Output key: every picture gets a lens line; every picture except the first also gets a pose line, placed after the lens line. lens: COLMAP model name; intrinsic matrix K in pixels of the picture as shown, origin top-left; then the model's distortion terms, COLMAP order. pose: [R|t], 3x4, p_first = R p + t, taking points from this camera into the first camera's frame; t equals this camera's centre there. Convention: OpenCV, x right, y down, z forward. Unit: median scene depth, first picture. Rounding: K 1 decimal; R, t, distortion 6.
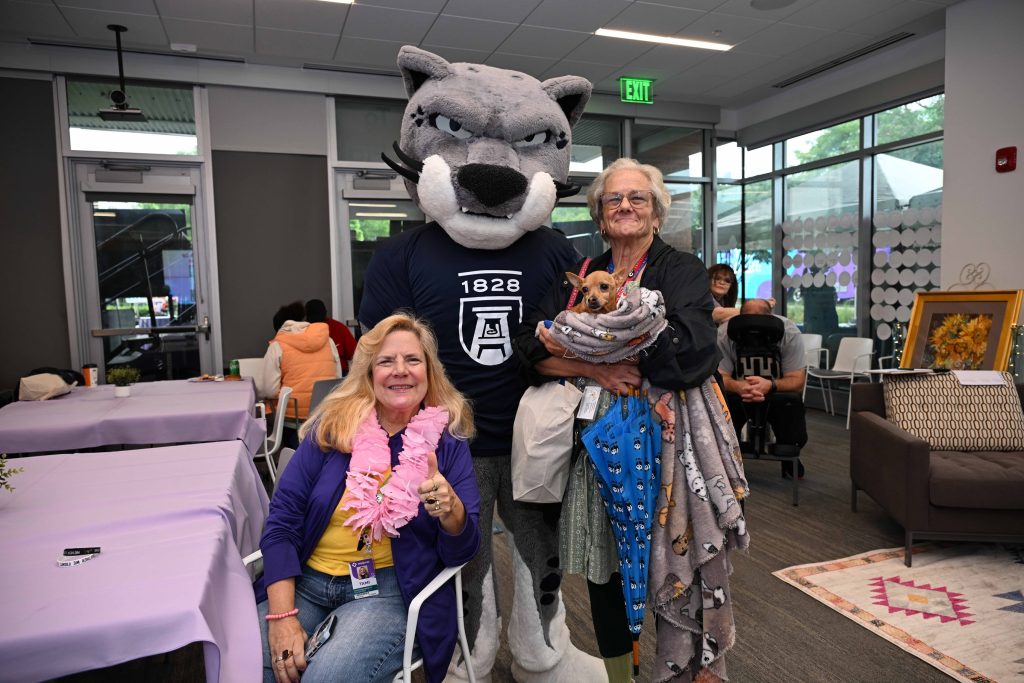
lens RADIAL K [[681.4, 0, 513.5], [0, 681.4, 341.1], [0, 0, 1]] dist [0.051144, -0.007096]
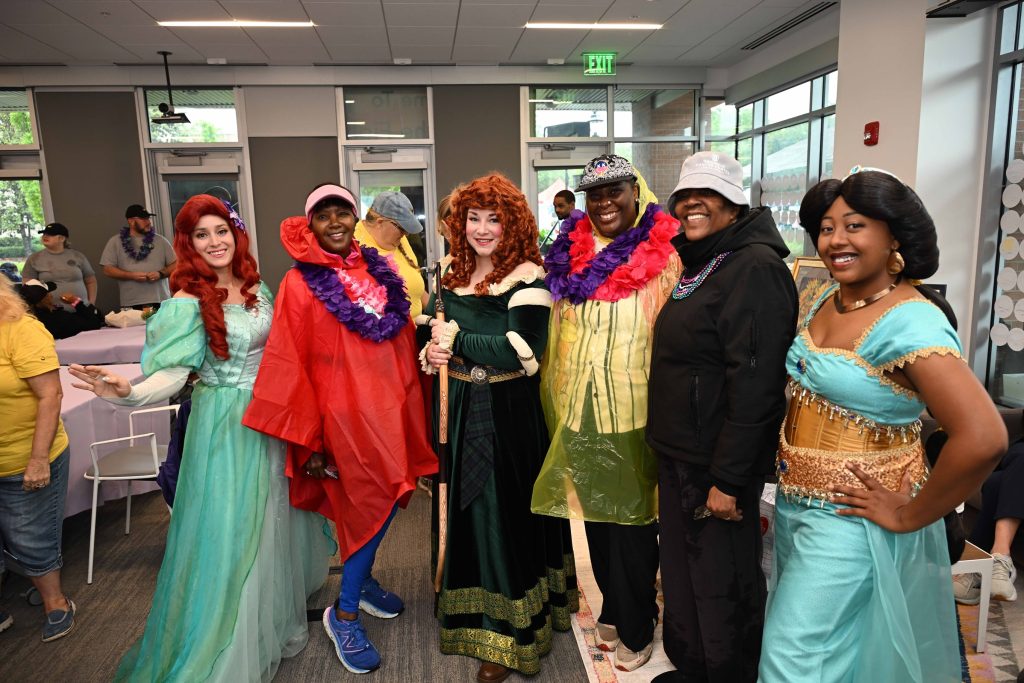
lens RADIAL K [[681.4, 0, 510.8], [0, 681.4, 337.4], [0, 0, 1]] dist [0.051144, -0.007096]
pose [[0.970137, 0.036145, -0.239848, 0.333740], [-0.013931, 0.995505, 0.093674, -0.032030], [0.242156, -0.087535, 0.966281, -0.139164]]
